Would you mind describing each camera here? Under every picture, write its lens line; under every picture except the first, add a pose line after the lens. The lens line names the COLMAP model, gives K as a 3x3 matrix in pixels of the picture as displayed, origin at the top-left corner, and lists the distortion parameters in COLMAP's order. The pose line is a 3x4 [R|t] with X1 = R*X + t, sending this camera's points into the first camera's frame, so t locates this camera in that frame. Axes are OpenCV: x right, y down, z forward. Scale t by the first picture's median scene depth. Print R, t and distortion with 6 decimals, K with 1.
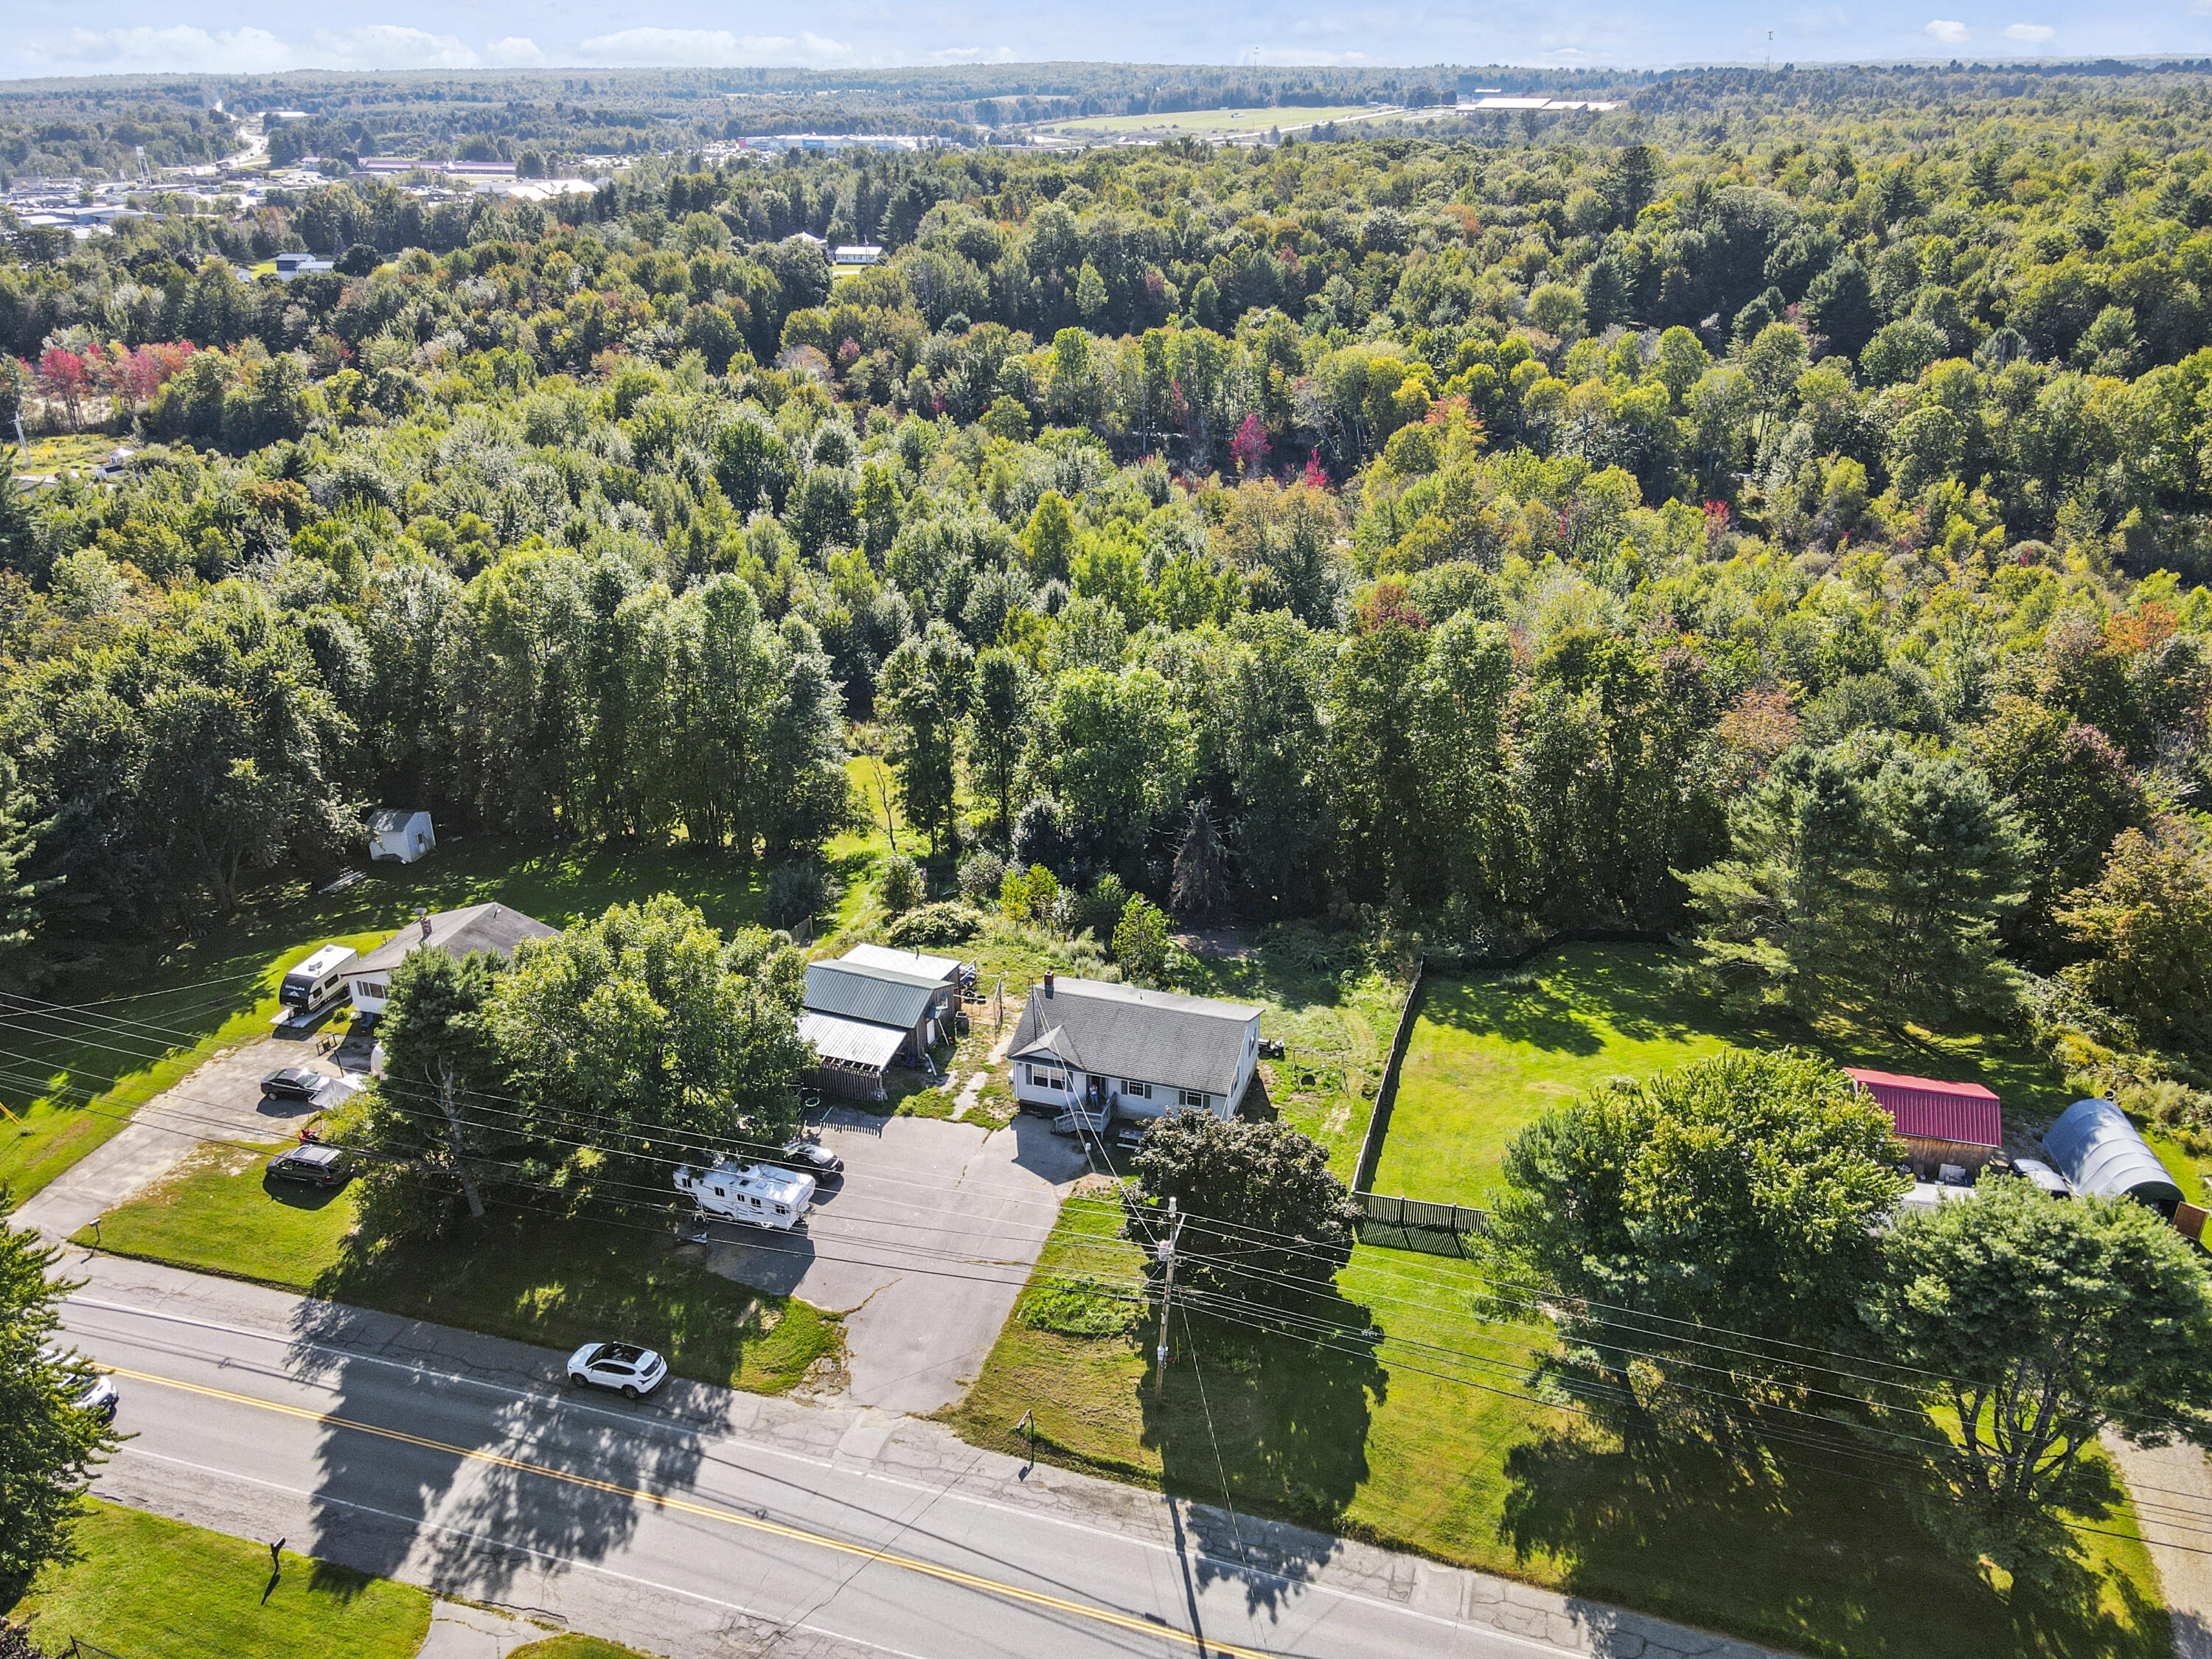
lens RADIAL K [[1626.2, 0, 1102.8], [0, 1626.2, 828.3], [0, 0, 1]] dist [-0.004326, 0.035090]
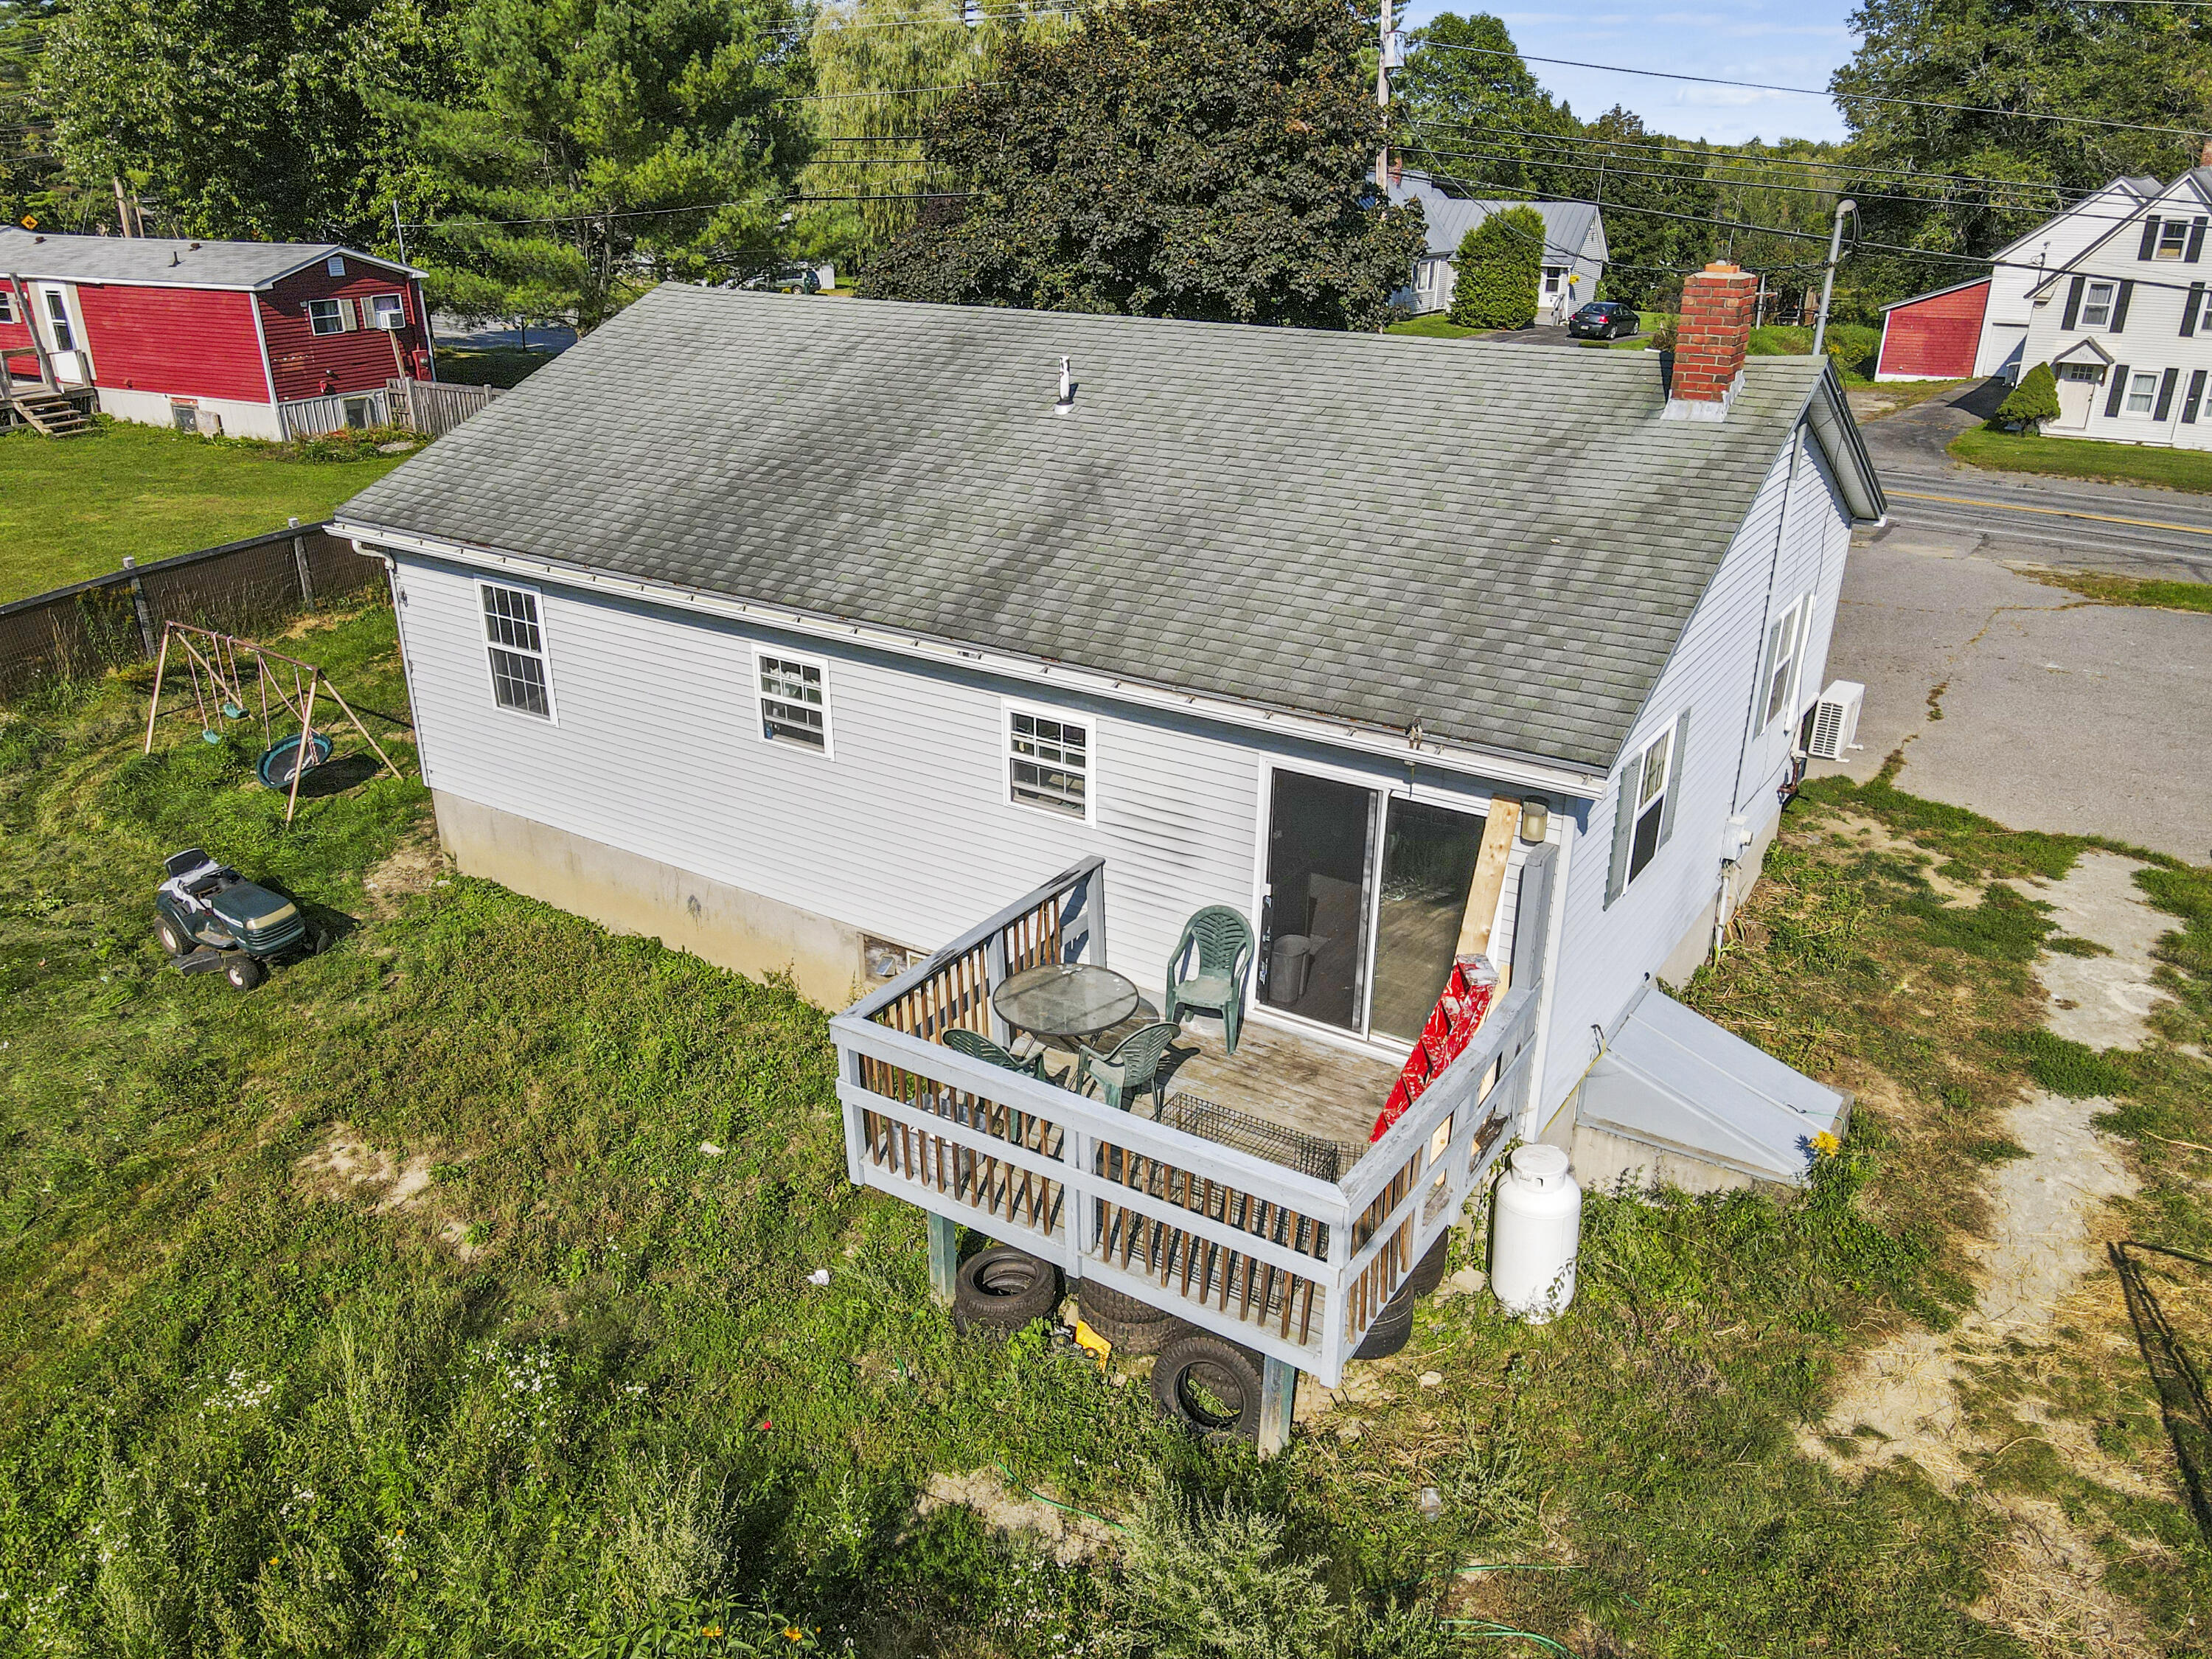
lens RADIAL K [[1626.2, 0, 1102.8], [0, 1626.2, 828.3], [0, 0, 1]] dist [-0.004326, 0.035090]
pose [[-0.962554, -0.103386, 0.250602, -0.018005], [0.116382, 0.677300, 0.726443, 0.015110], [-0.244837, 0.728406, -0.639906, 0.884696]]
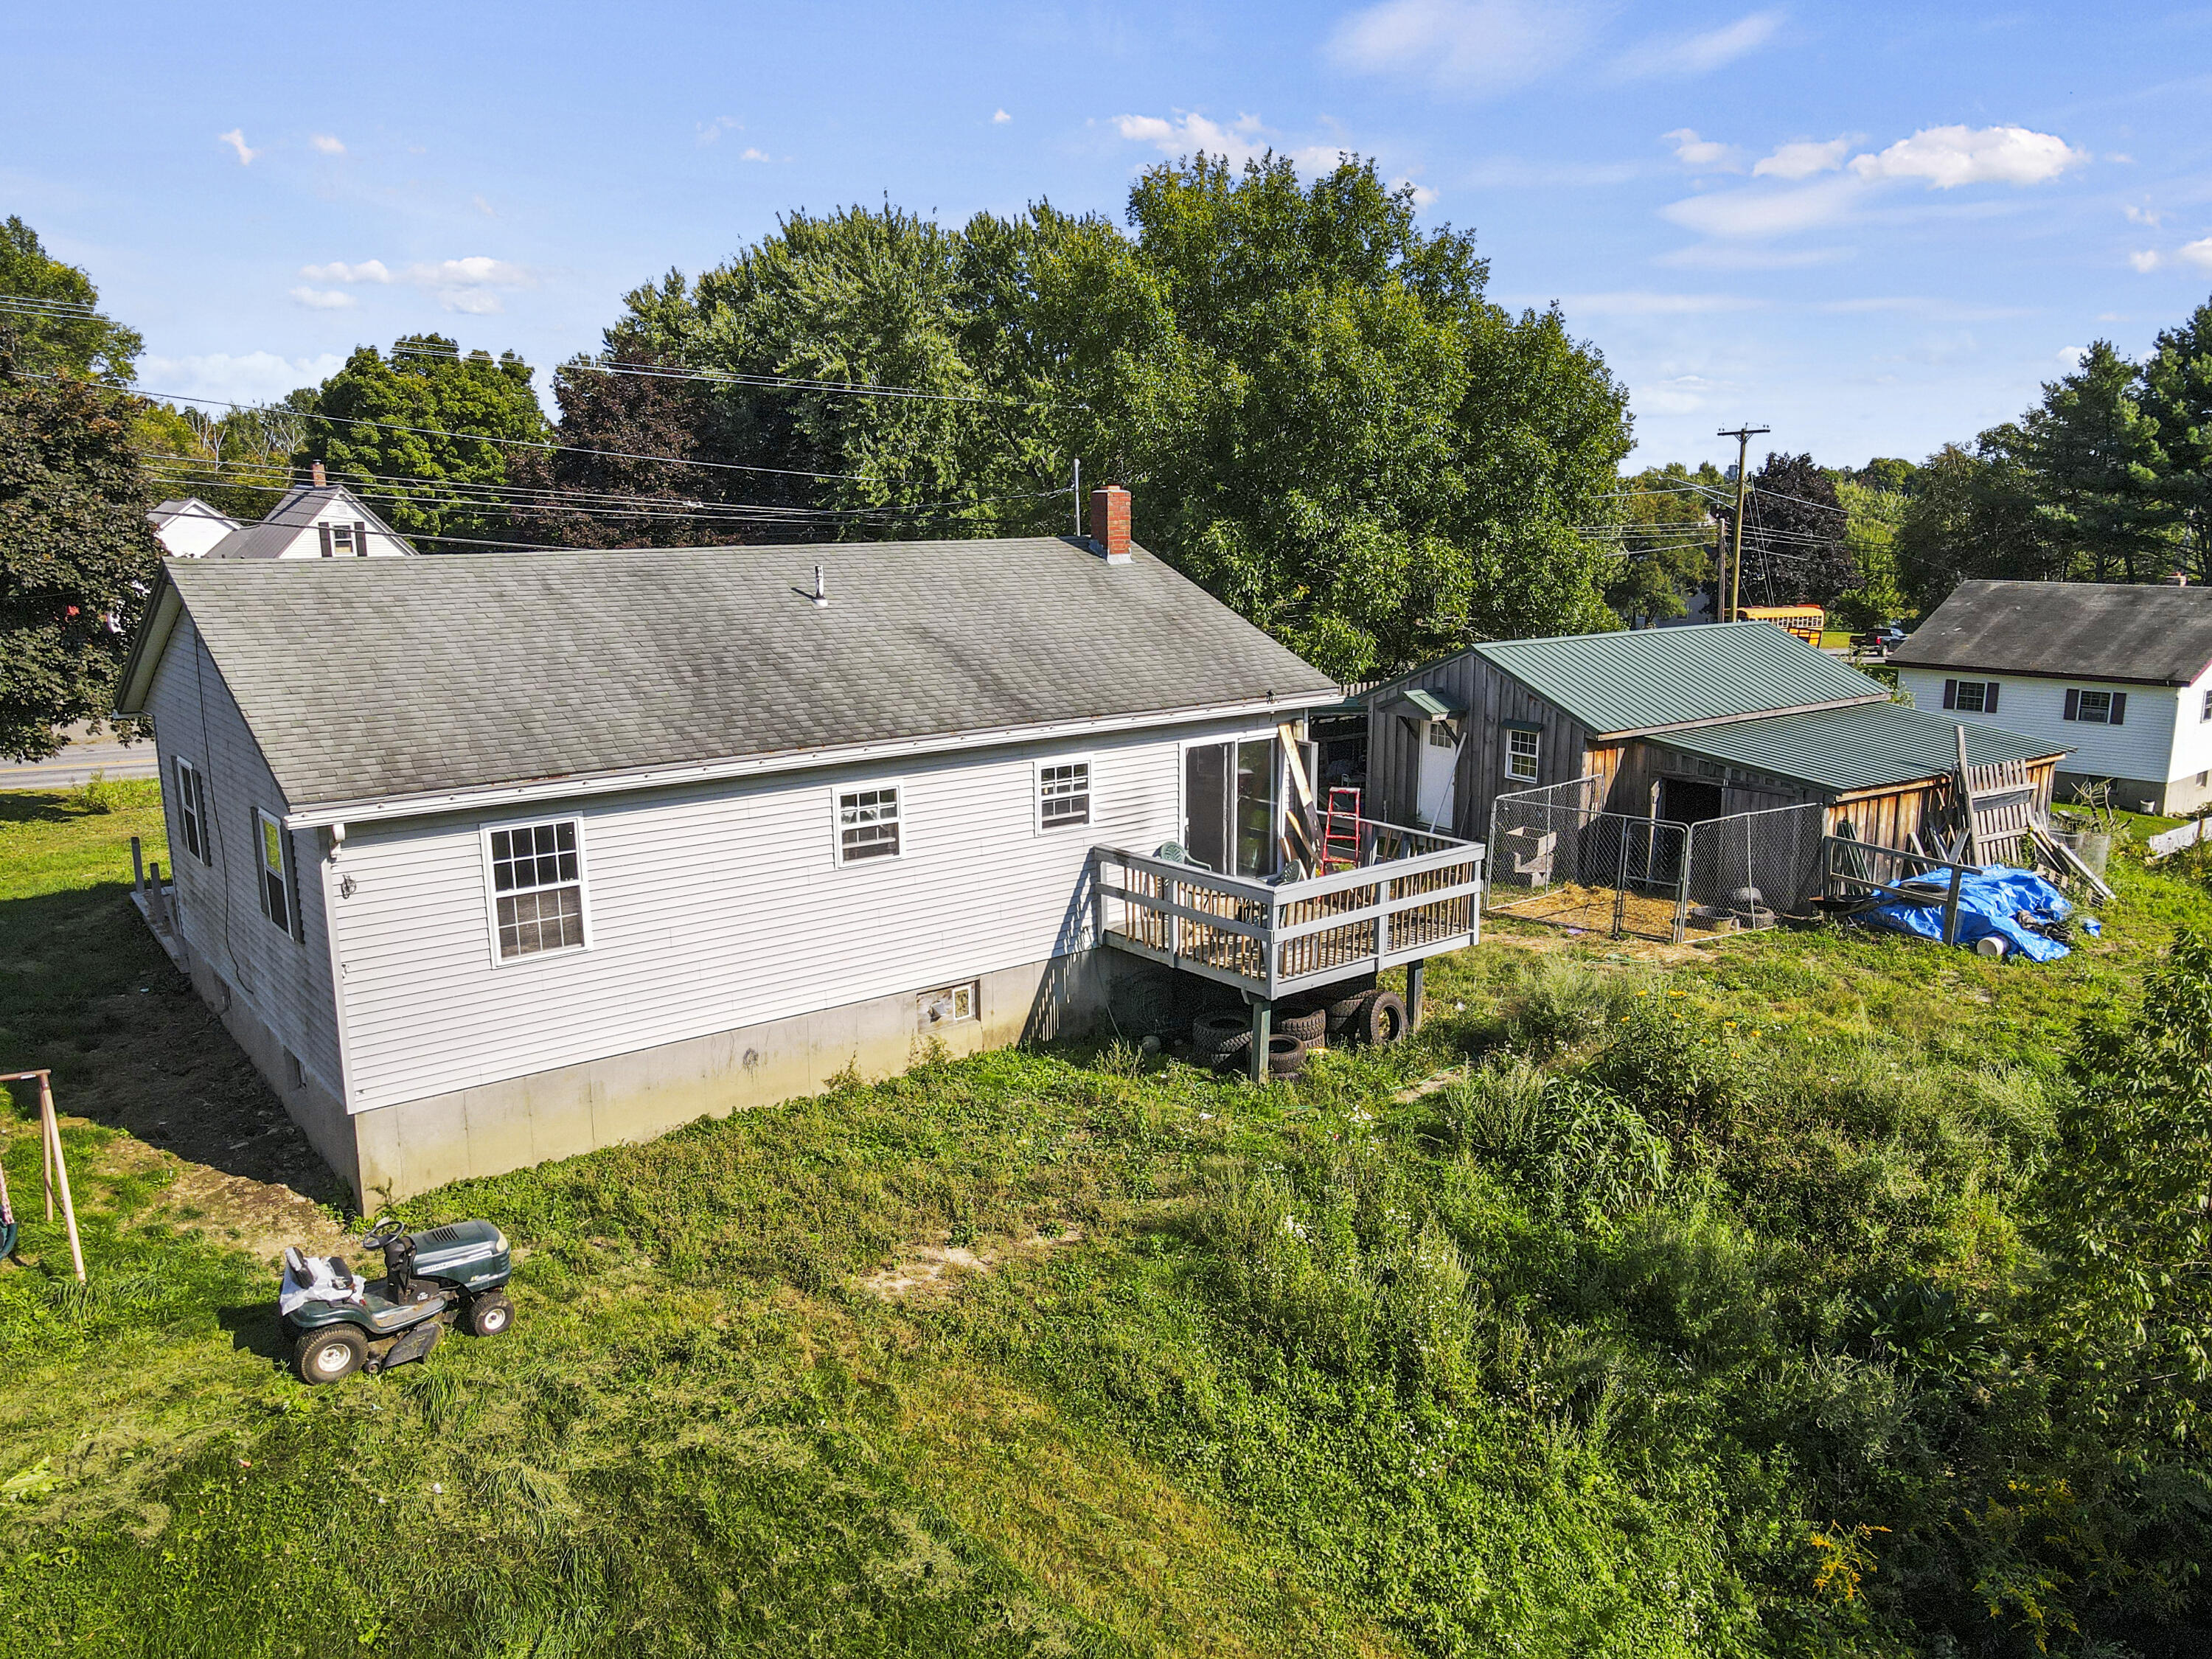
lens RADIAL K [[1626.2, 0, 1102.8], [0, 1626.2, 828.3], [0, 0, 1]] dist [-0.004326, 0.035090]
pose [[-0.558161, 0.177593, -0.810504, 0.140625], [-0.344904, 0.838774, 0.421308, 0.021491], [0.754651, 0.514703, -0.406918, 0.885570]]
